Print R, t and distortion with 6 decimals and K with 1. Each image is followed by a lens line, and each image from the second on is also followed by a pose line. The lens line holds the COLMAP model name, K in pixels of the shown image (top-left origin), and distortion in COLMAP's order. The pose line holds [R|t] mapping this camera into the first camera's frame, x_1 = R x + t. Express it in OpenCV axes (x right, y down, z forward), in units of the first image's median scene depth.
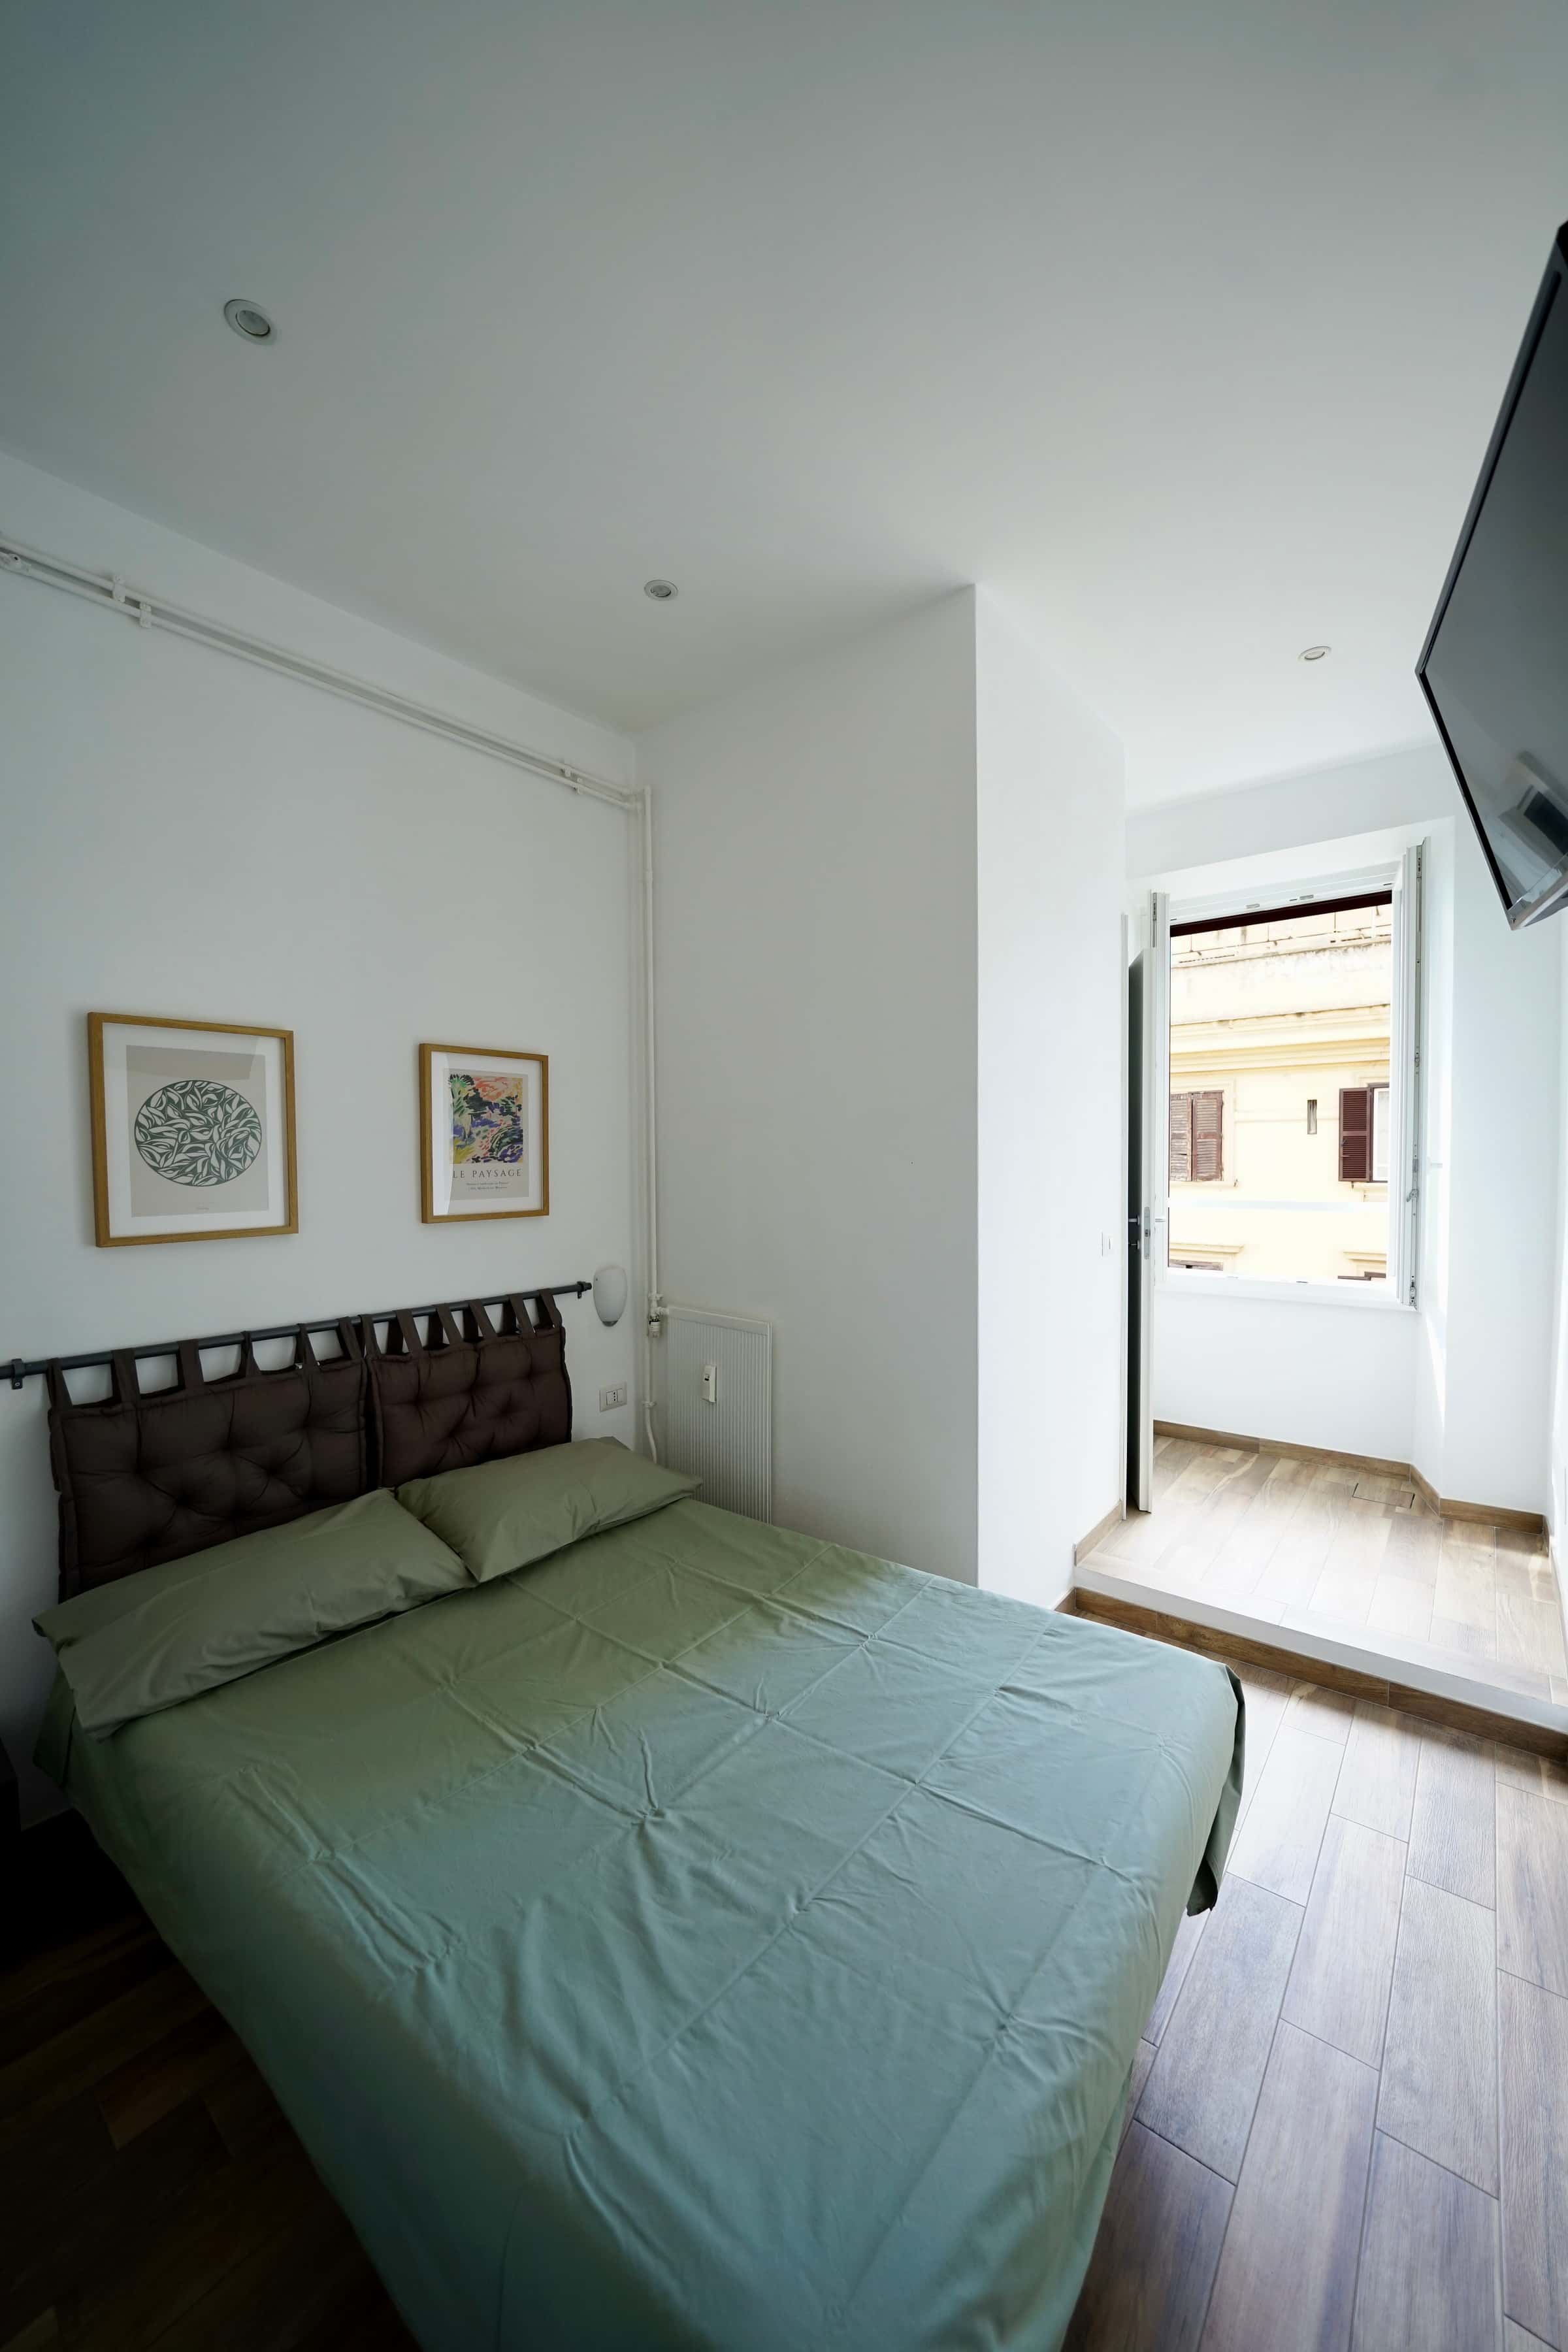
lens RADIAL K [[863.7, 0, 783.8], [0, 863.7, 1186.9], [0, 0, 1]] dist [-0.014986, 0.001393]
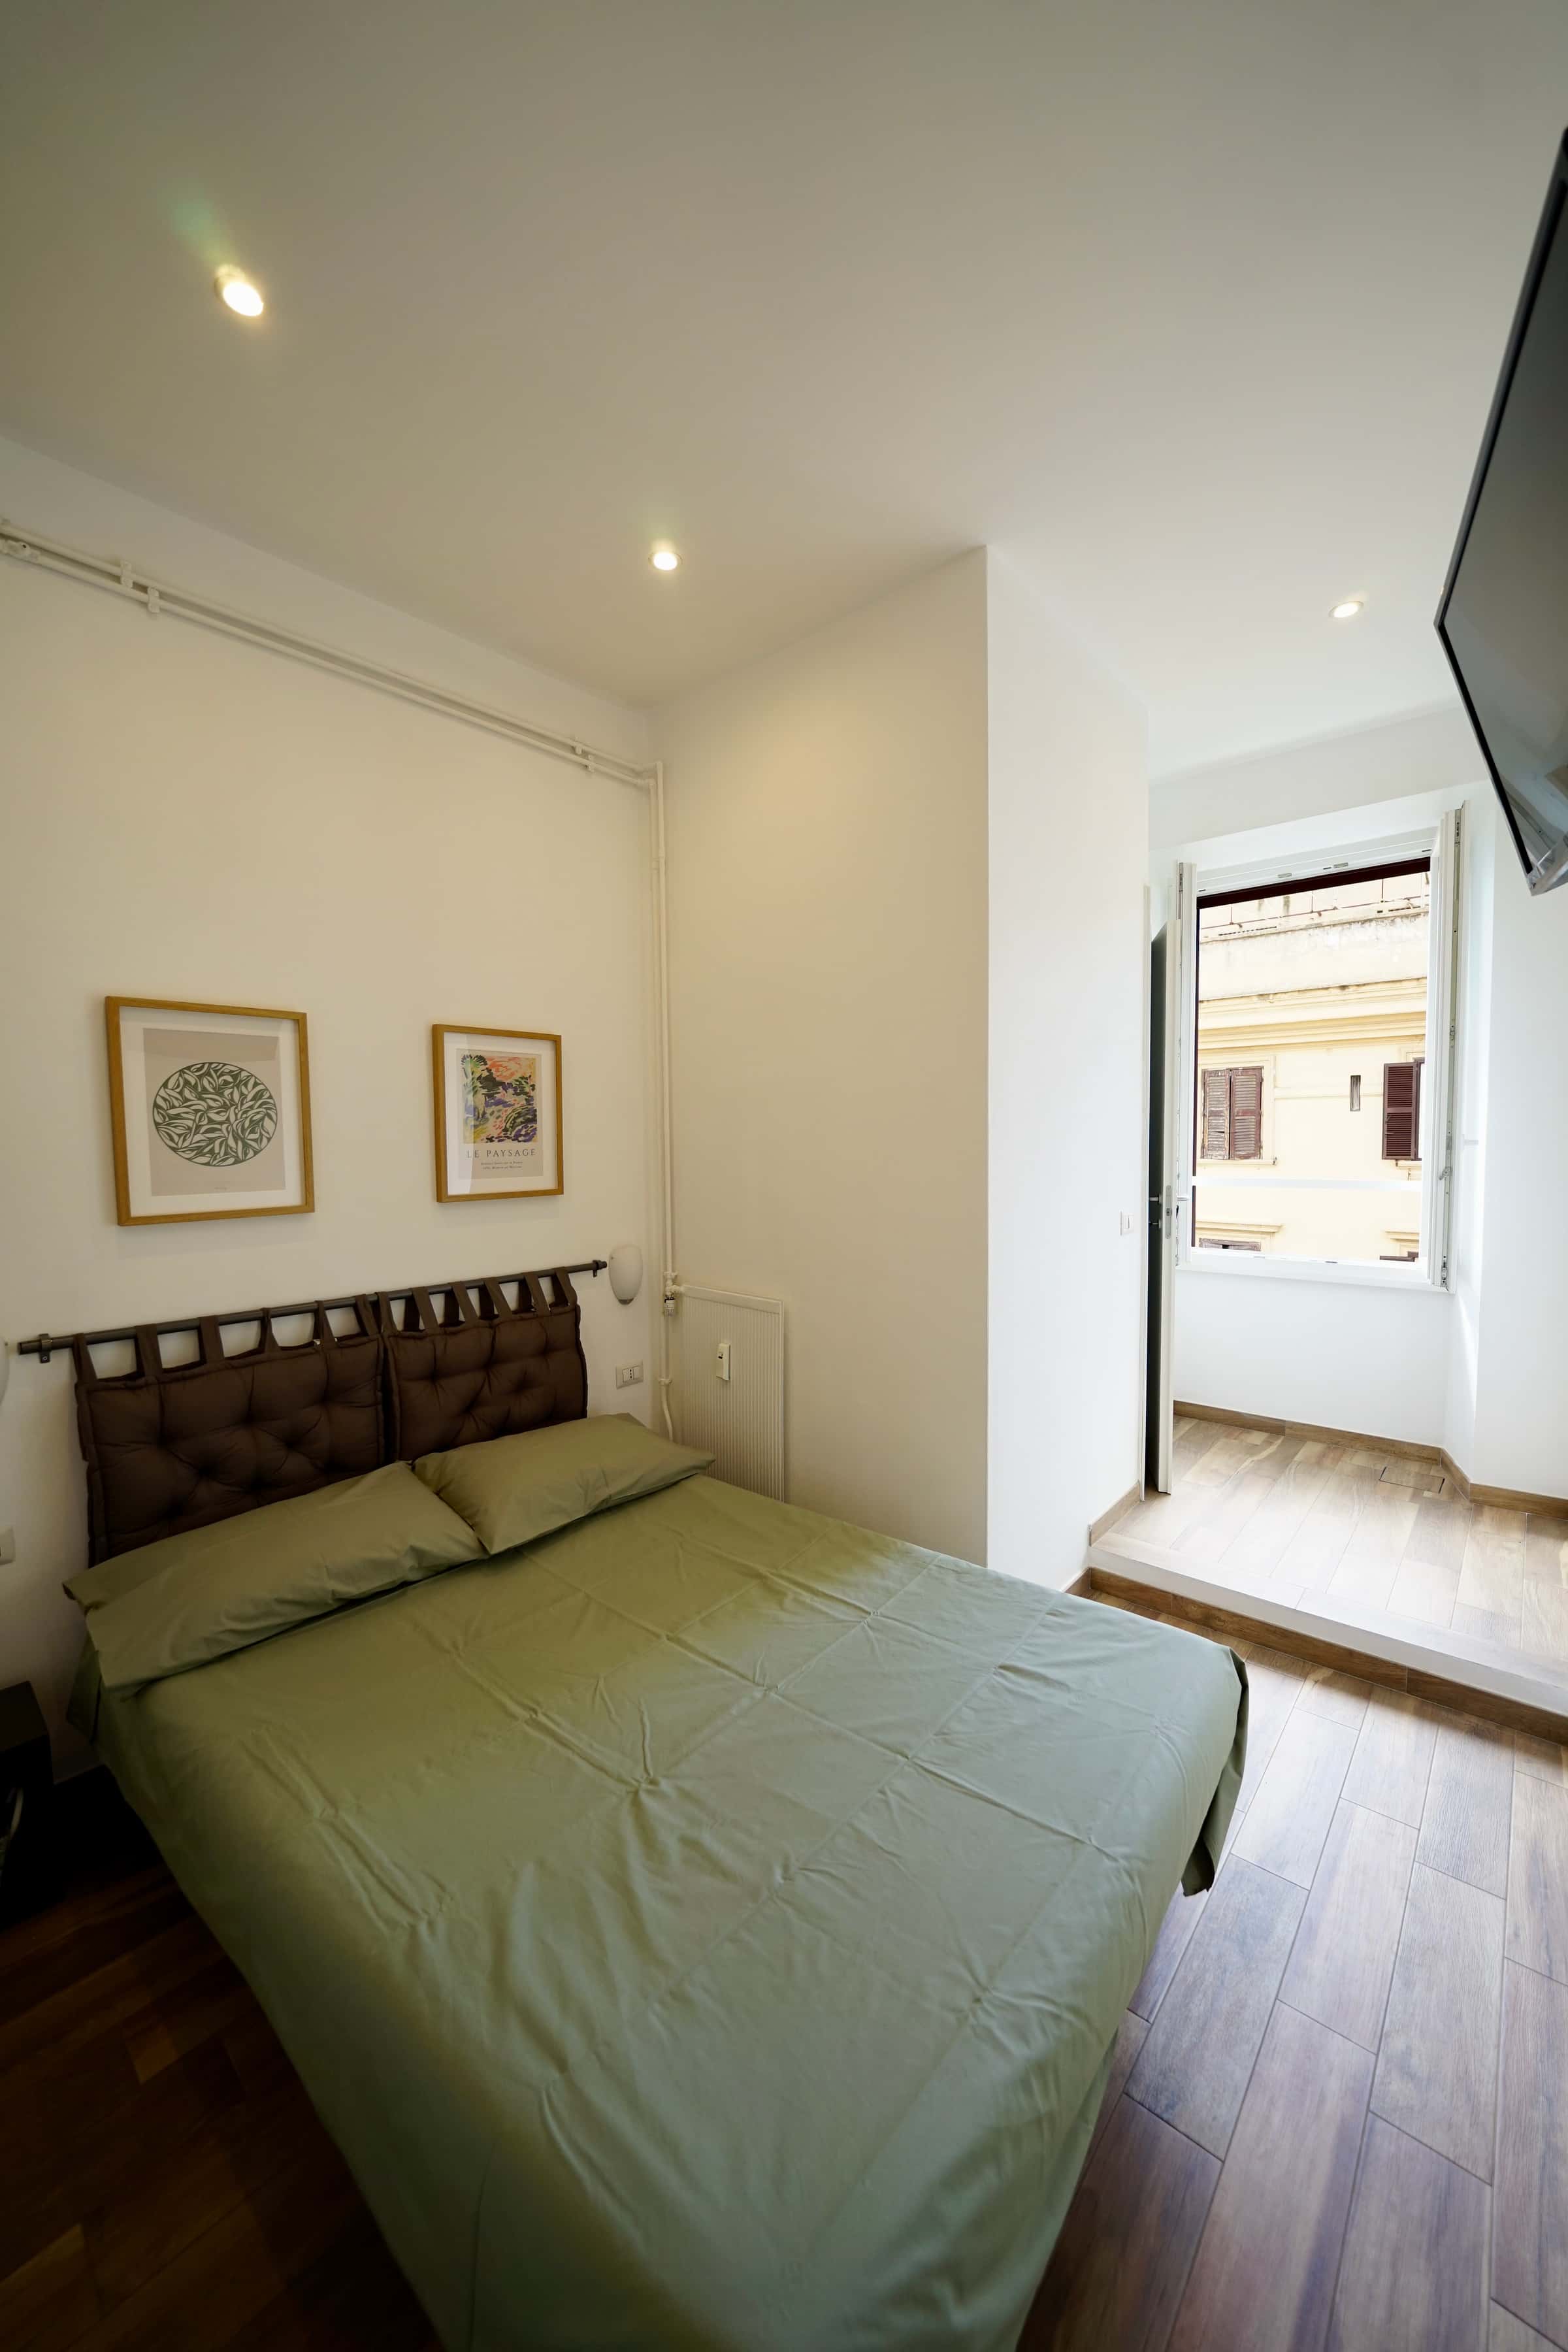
lens RADIAL K [[863.7, 0, 783.9], [0, 863.7, 1187.4], [0, 0, 1]] dist [-0.014986, 0.001393]
pose [[0.999291, -0.000839, -0.037643, 0.031523], [0.001783, 0.999685, 0.025035, -0.000026], [0.037610, -0.025085, 0.998978, 0.003888]]
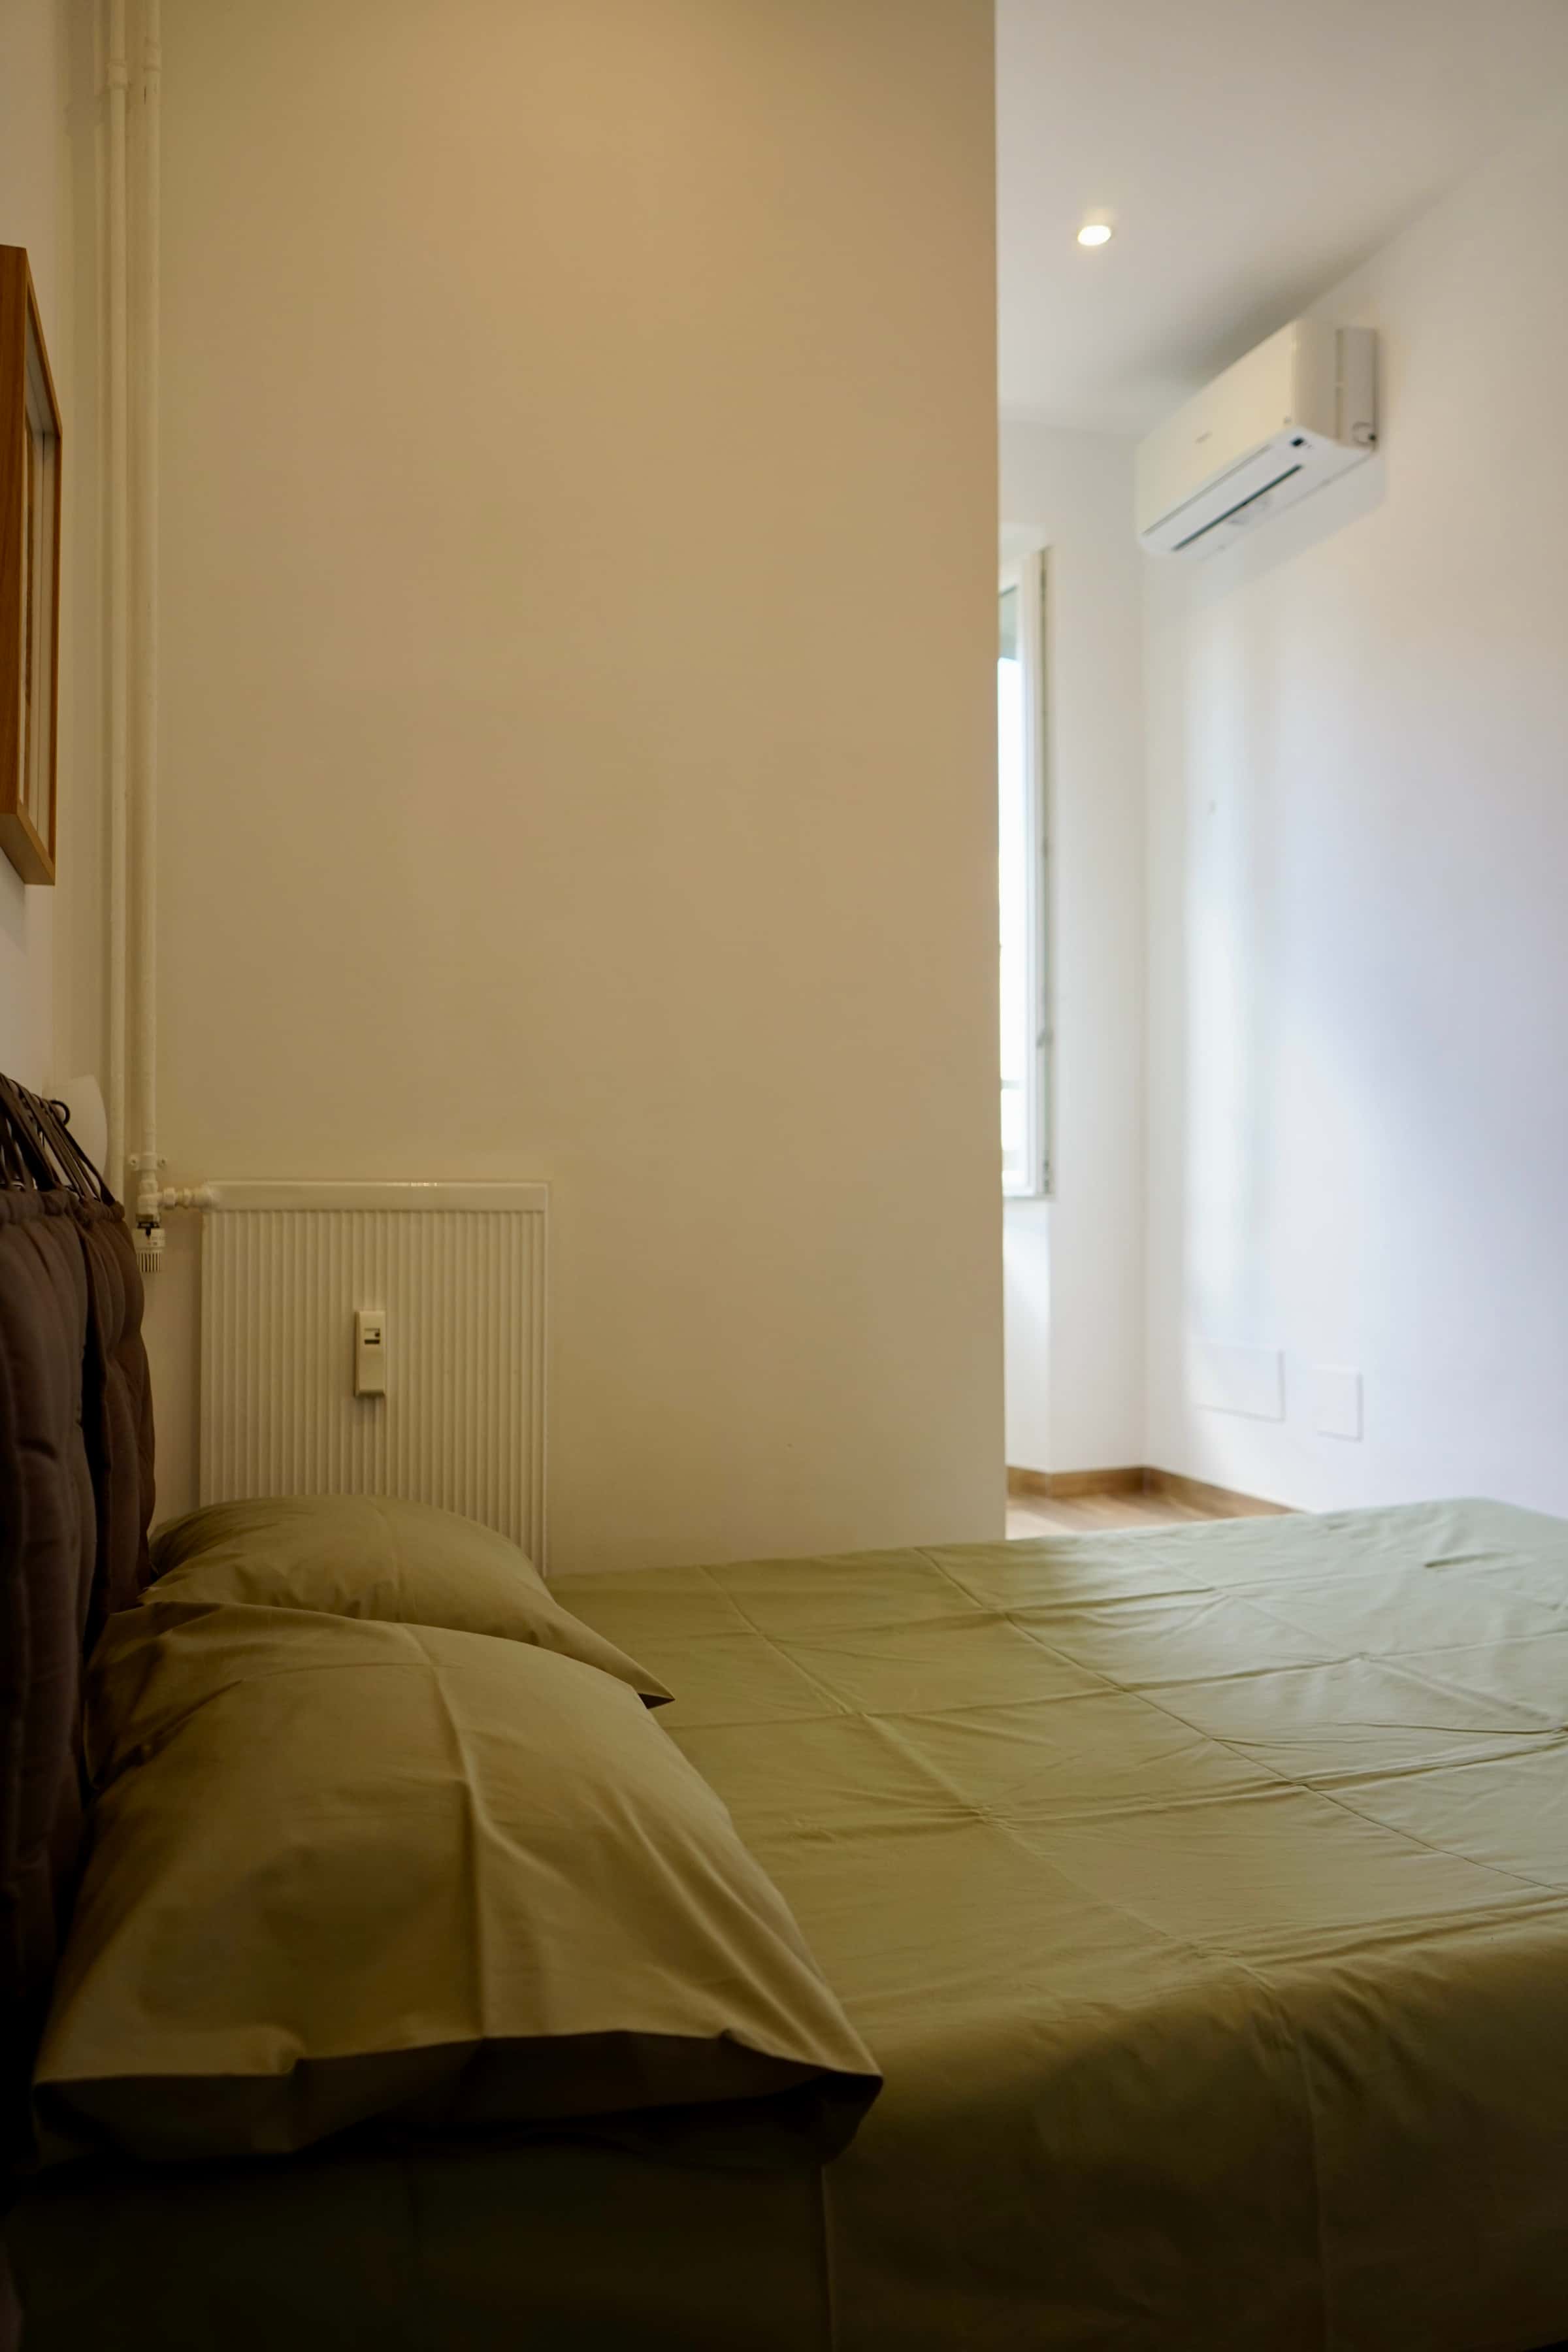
lens RADIAL K [[1879.6, 0, 769.5], [0, 1879.6, 1183.2], [0, 0, 1]] dist [-0.020178, 0.010769]
pose [[0.557272, 0.009711, 0.830273, -0.994805], [0.027798, 0.999153, -0.030344, 0.250299], [-0.829864, 0.039990, 0.556530, 0.476719]]
